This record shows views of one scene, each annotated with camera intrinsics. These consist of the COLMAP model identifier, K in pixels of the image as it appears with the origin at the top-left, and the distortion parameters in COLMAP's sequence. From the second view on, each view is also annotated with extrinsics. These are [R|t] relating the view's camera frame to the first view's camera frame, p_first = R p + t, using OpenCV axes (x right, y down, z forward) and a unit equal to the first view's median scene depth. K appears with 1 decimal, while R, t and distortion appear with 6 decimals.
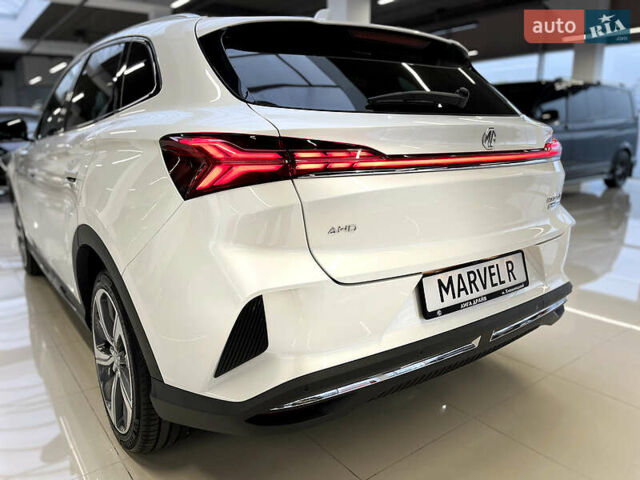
lens RADIAL K [[487.7, 0, 317.5], [0, 487.7, 234.3], [0, 0, 1]] dist [0.053609, -0.070282]
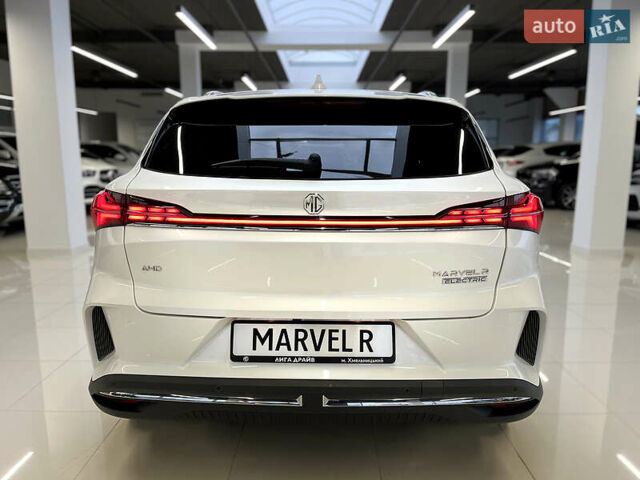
lens RADIAL K [[487.7, 0, 320.6], [0, 487.7, 226.3], [0, 0, 1]] dist [0.053609, -0.070282]
pose [[0.796165, 0.096423, -0.597348, 1.010178], [-0.133654, 0.990861, -0.018196, -0.135111], [0.590134, 0.094325, 0.801776, 0.197340]]
